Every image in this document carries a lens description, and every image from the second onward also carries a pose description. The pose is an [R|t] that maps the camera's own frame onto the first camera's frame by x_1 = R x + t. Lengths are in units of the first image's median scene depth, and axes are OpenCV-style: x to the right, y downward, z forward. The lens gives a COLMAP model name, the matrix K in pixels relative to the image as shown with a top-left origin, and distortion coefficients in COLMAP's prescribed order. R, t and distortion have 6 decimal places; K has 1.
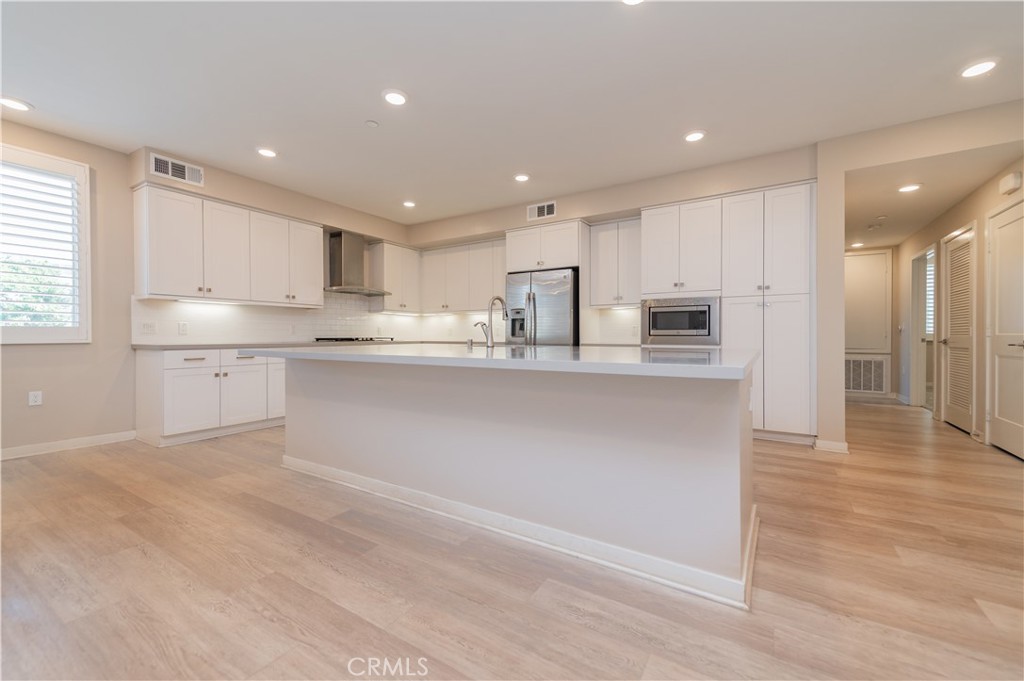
lens RADIAL K [[407.6, 0, 534.2], [0, 407.6, 337.5], [0, 0, 1]] dist [0.011198, -0.001932]
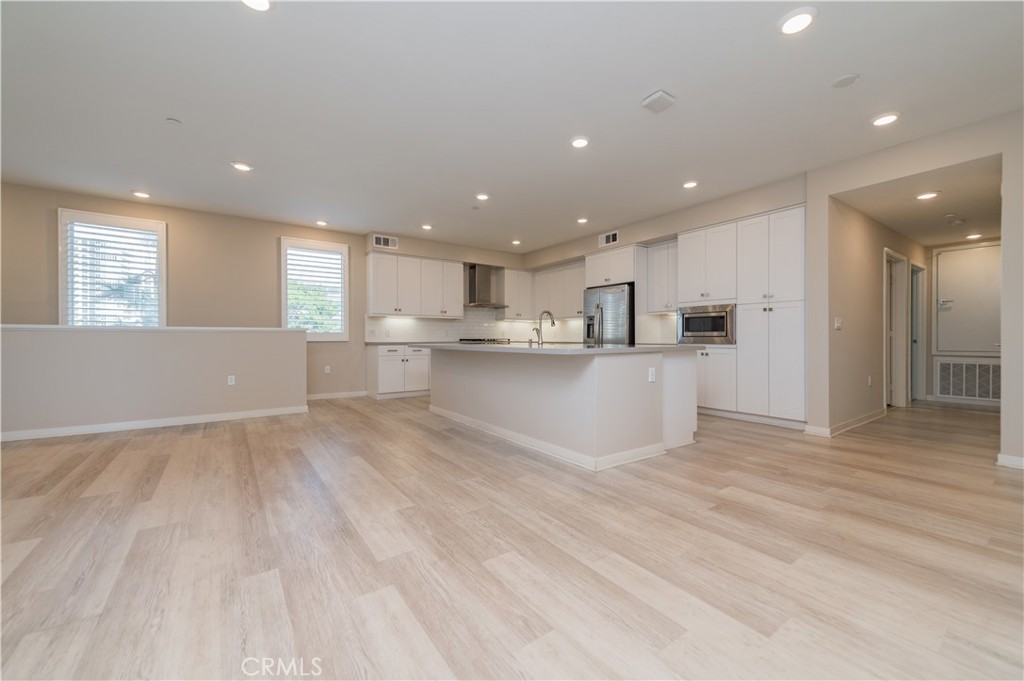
lens RADIAL K [[407.6, 0, 514.1], [0, 407.6, 339.0], [0, 0, 1]] dist [0.011198, -0.001932]
pose [[0.910223, 0.001381, -0.414116, 0.338231], [-0.002634, 0.999994, -0.002454, 0.006671], [0.414110, 0.003324, 0.910221, -0.340056]]
